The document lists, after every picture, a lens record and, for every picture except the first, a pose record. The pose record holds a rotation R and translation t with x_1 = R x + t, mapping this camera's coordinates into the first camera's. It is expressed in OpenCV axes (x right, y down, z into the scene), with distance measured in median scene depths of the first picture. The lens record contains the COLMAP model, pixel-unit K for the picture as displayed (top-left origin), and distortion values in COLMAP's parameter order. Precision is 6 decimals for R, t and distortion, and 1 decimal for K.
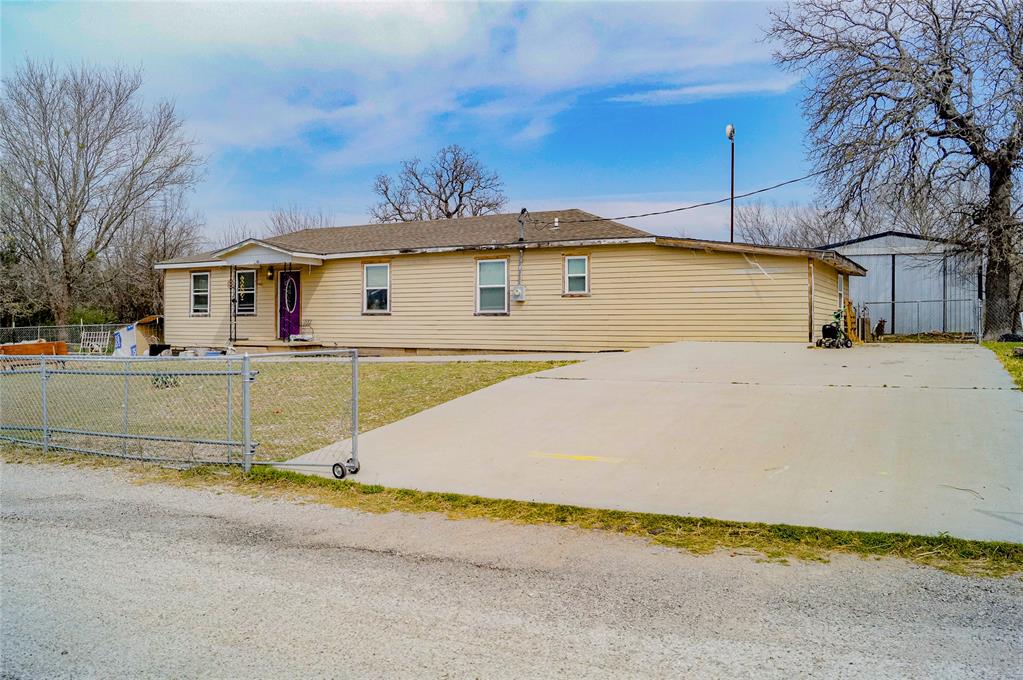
lens RADIAL K [[806.5, 0, 510.2], [0, 806.5, 329.5], [0, 0, 1]] dist [-0.087913, 0.018920]
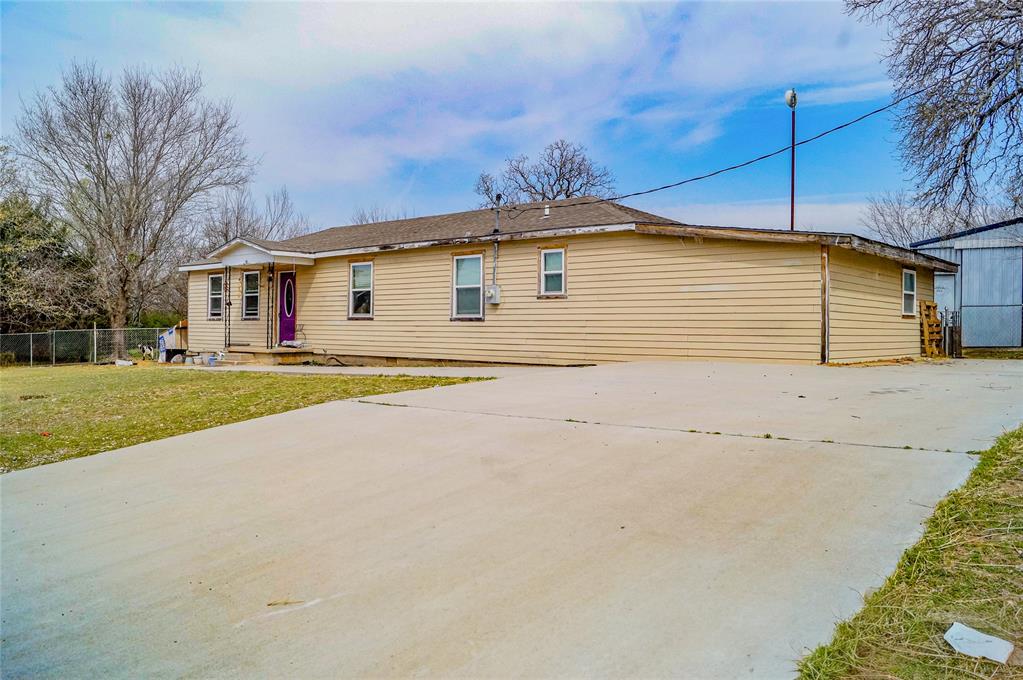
lens RADIAL K [[806.5, 0, 510.2], [0, 806.5, 329.5], [0, 0, 1]] dist [-0.087913, 0.018920]
pose [[0.977337, 0.007457, -0.211557, 0.188119], [-0.008977, 0.999940, -0.006226, -0.003009], [0.211498, 0.007985, 0.977346, 0.162883]]
